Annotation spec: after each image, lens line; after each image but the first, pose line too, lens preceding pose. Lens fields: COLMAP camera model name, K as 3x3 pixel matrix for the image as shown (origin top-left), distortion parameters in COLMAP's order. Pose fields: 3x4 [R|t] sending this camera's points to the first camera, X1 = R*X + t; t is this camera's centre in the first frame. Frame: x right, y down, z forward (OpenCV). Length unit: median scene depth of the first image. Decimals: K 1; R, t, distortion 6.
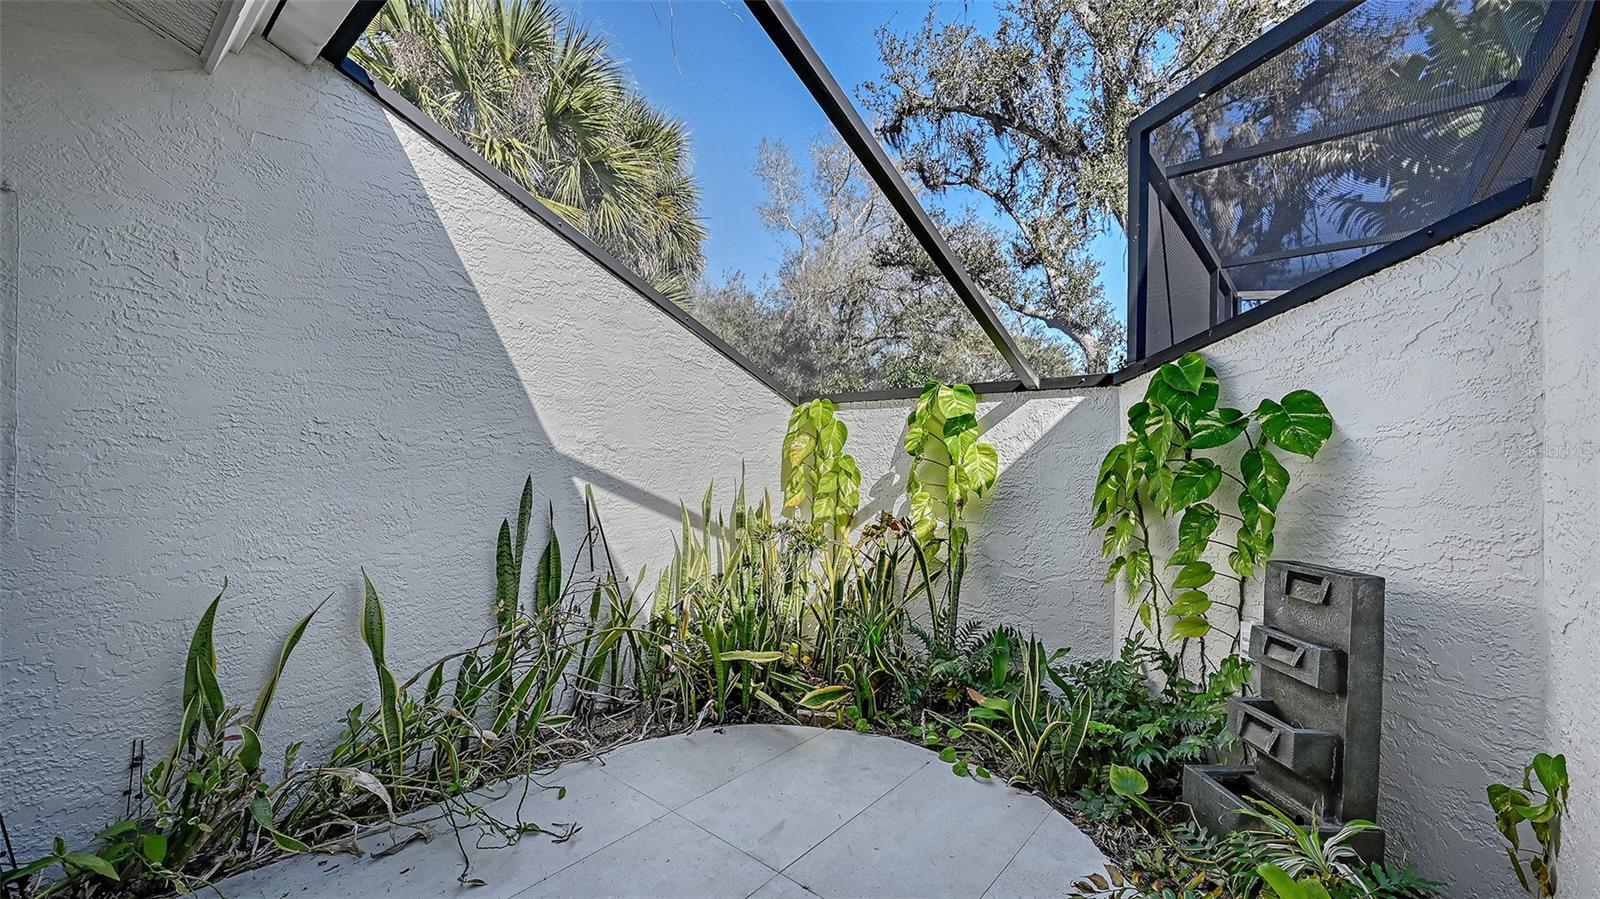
lens RADIAL K [[642.1, 0, 798.9], [0, 642.1, 454.7], [0, 0, 1]] dist [0.003487, -0.001930]
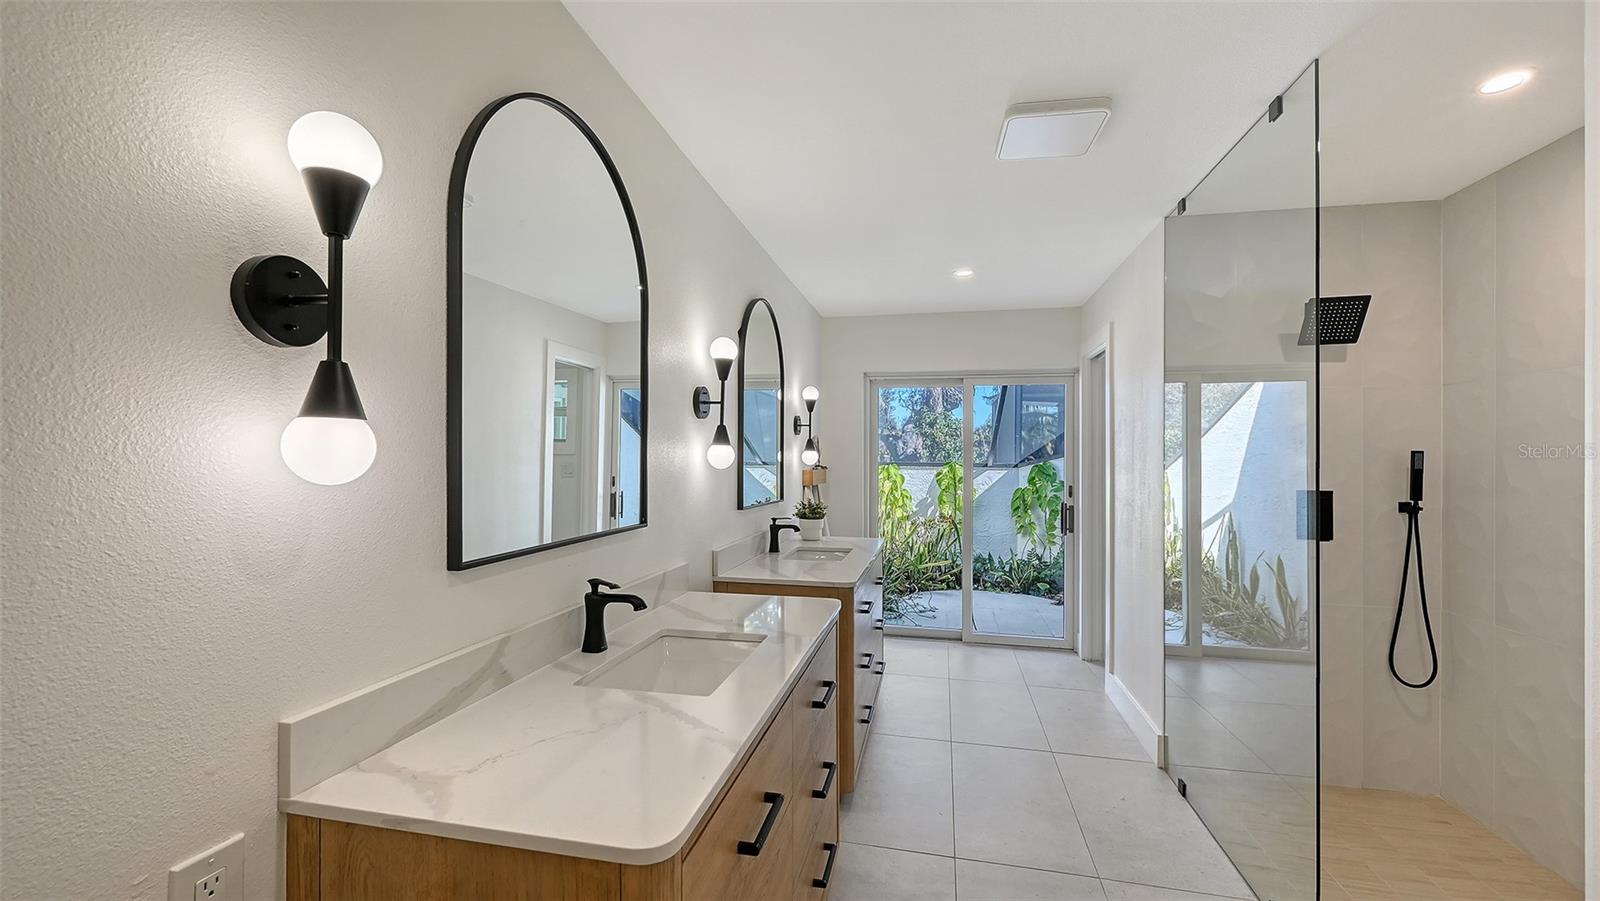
lens RADIAL K [[642.1, 0, 801.7], [0, 642.1, 451.8], [0, 0, 1]] dist [0.003487, -0.001930]
pose [[0.888792, 0.005552, 0.458277, -1.614287], [-0.006232, 0.999981, -0.000028, -0.160767], [-0.458268, -0.002831, 0.888810, -1.079218]]
